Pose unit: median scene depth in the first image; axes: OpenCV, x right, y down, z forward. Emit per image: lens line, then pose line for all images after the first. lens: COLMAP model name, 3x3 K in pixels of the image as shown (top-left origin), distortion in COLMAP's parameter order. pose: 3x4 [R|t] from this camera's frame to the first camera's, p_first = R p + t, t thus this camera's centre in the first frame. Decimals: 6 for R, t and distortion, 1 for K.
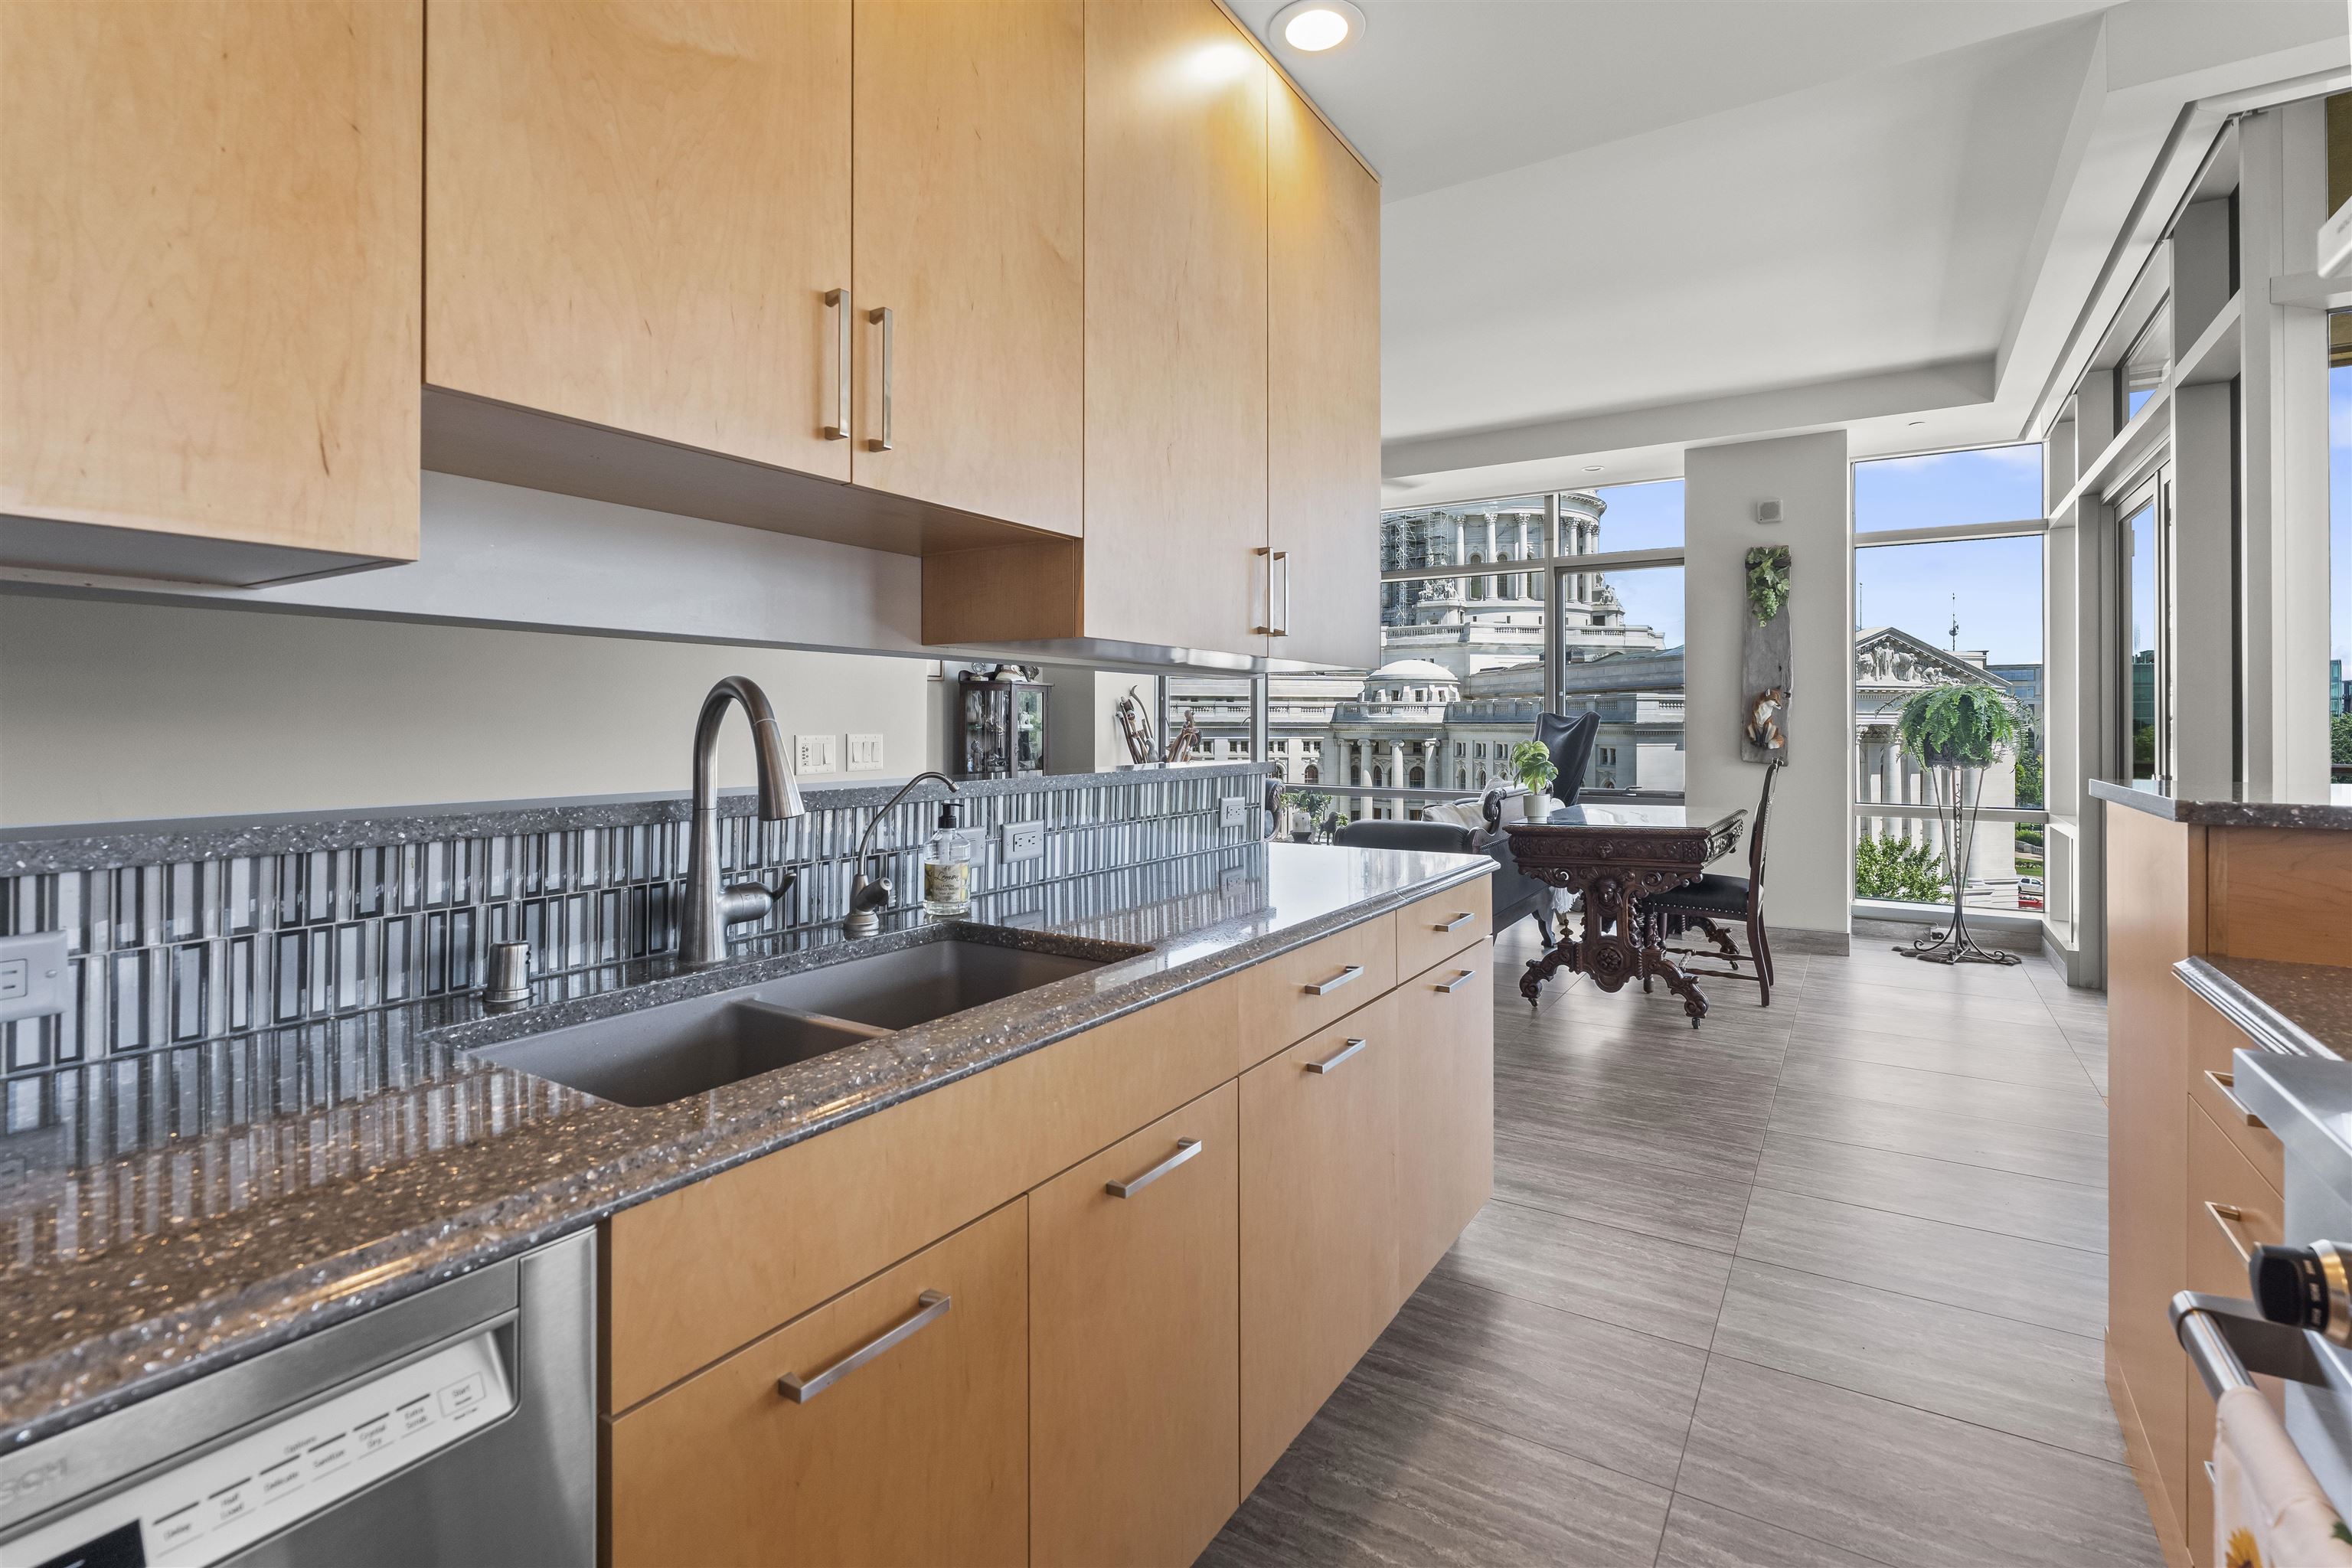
lens RADIAL K [[1068.9, 0, 1164.3], [0, 1068.9, 716.1], [0, 0, 1]] dist [-0.008233, 0.003003]
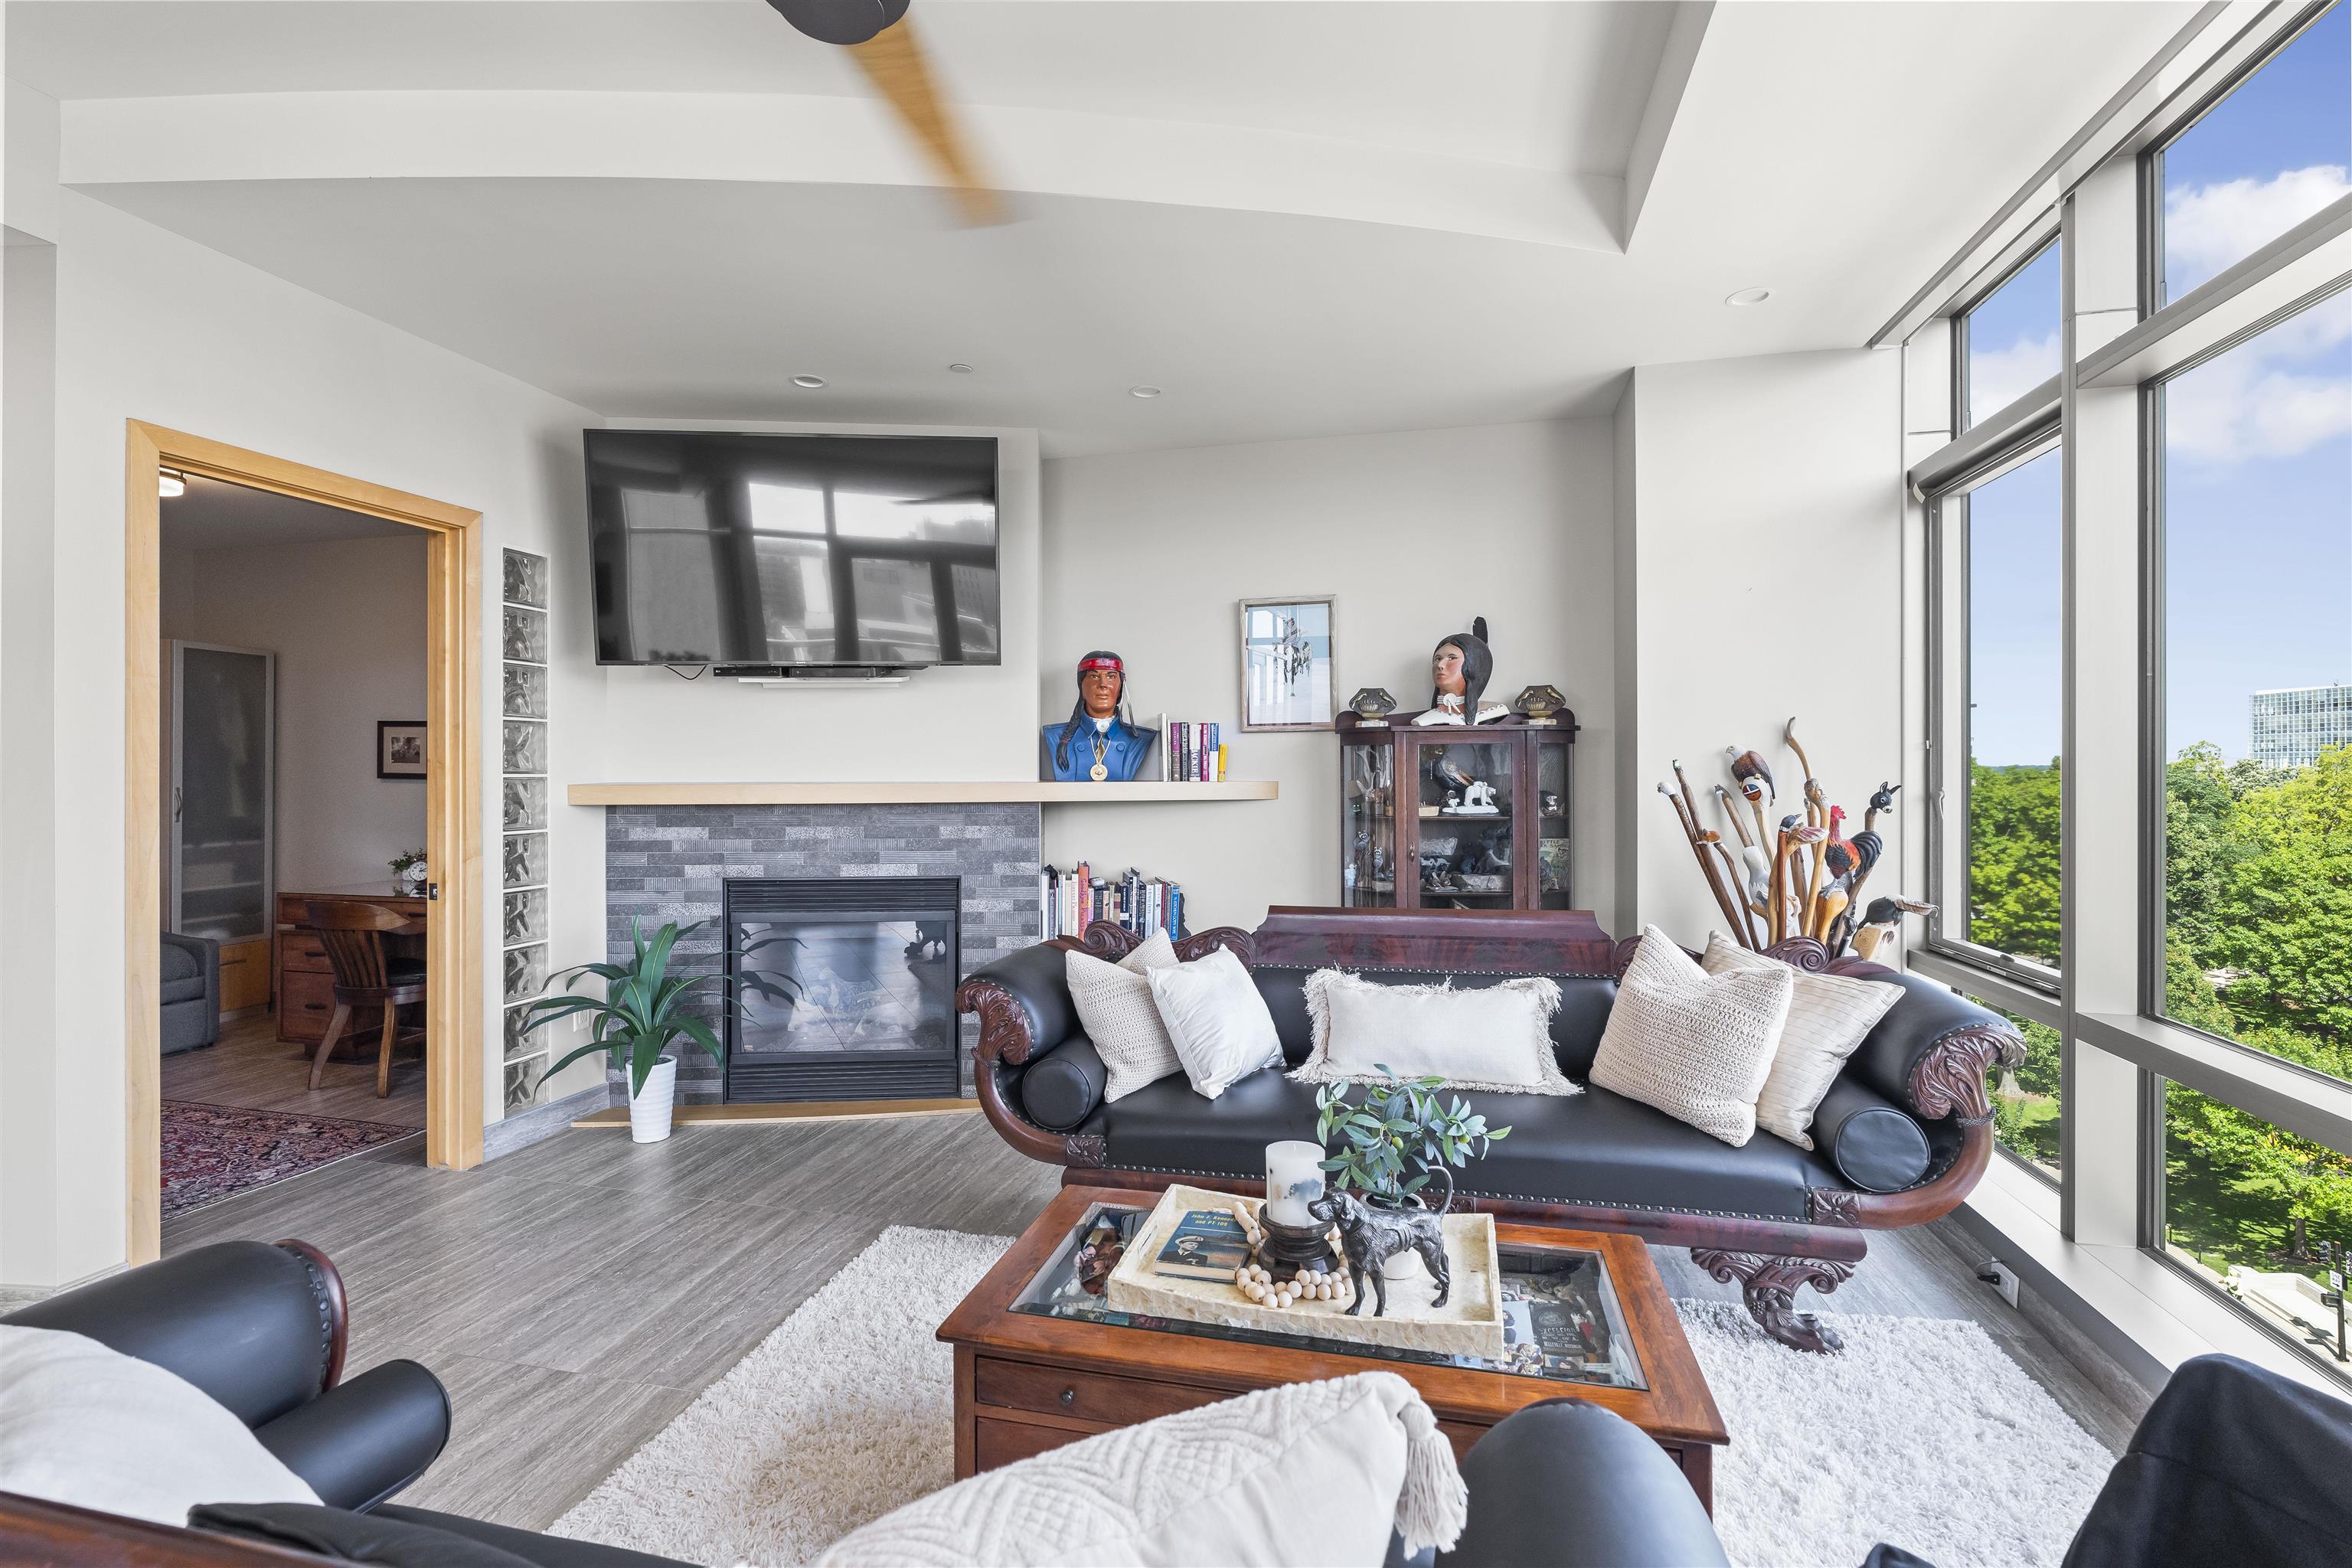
lens RADIAL K [[1068.9, 0, 1170.9], [0, 1068.9, 767.9], [0, 0, 1]] dist [-0.008233, 0.003003]
pose [[0.332385, -0.004932, -0.943131, 0.112247], [0.007829, 0.999966, -0.002470, -0.003868], [0.943111, -0.006563, 0.332412, 0.250050]]
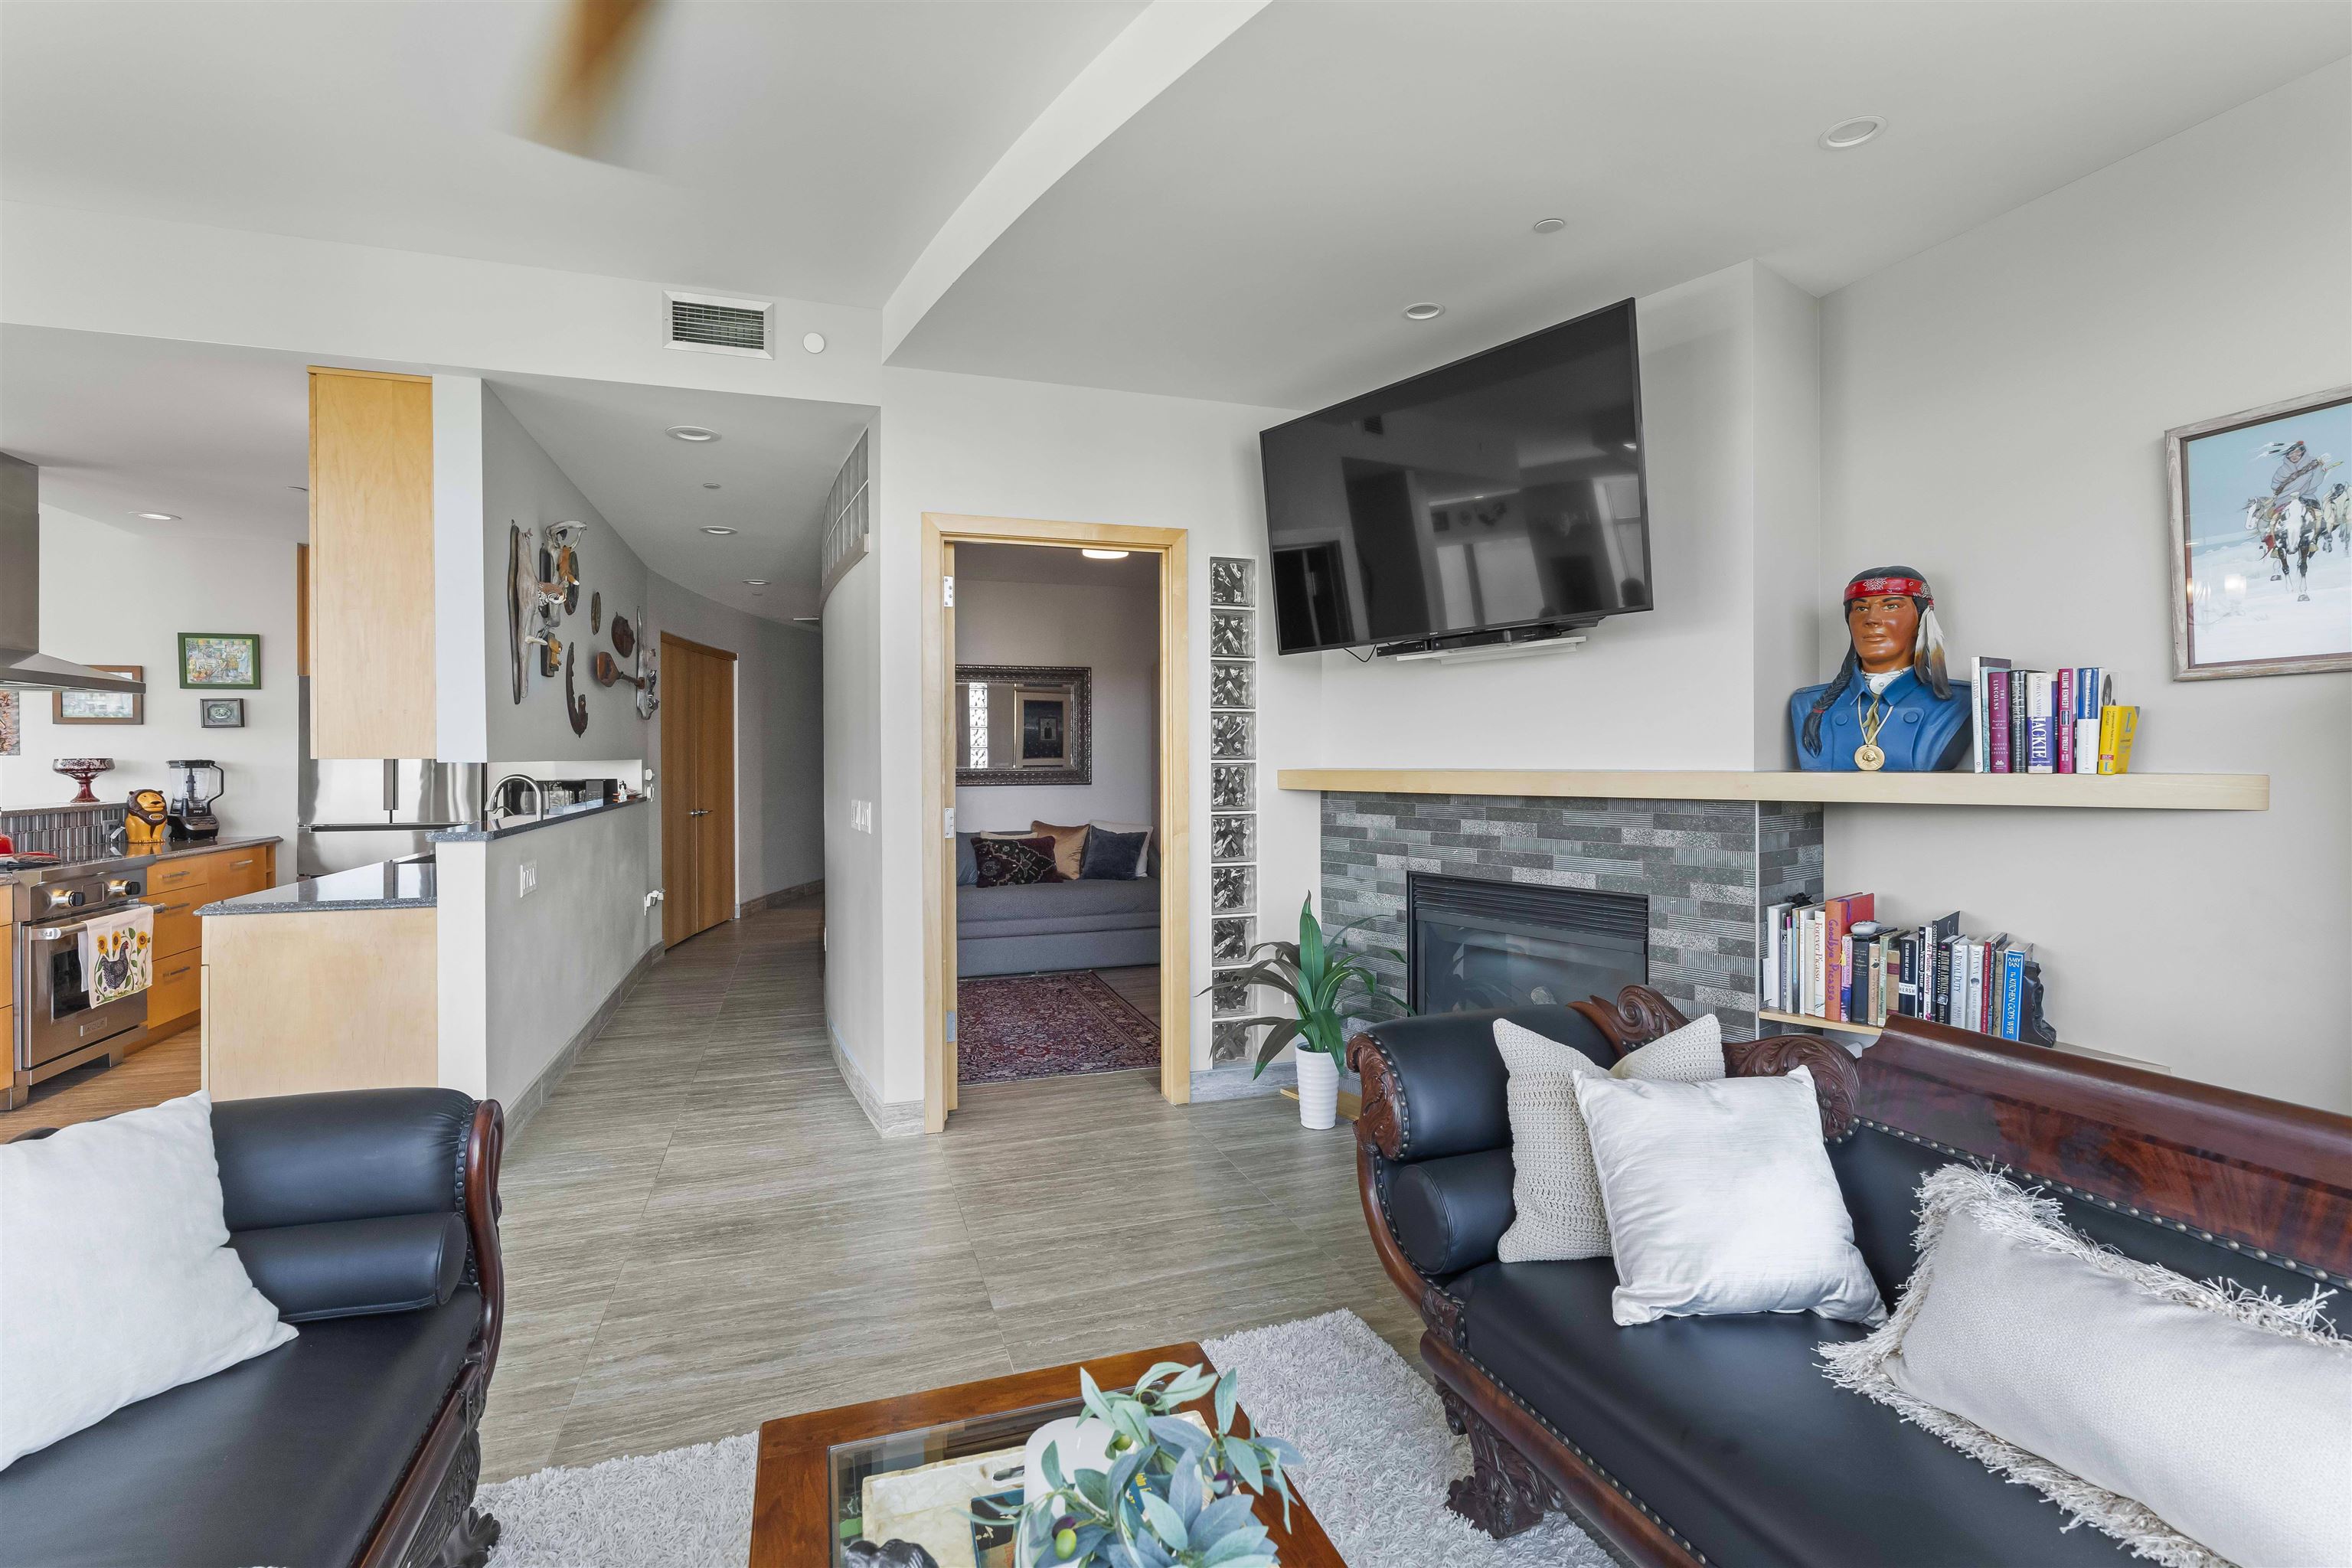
lens RADIAL K [[1068.9, 0, 1170.2], [0, 1068.9, 759.0], [0, 0, 1]] dist [-0.008233, 0.003003]
pose [[-0.613220, 0.002538, -0.789908, 0.070416], [0.008573, 0.999957, -0.003442, -0.003729], [0.789866, -0.008883, -0.613215, 0.318208]]
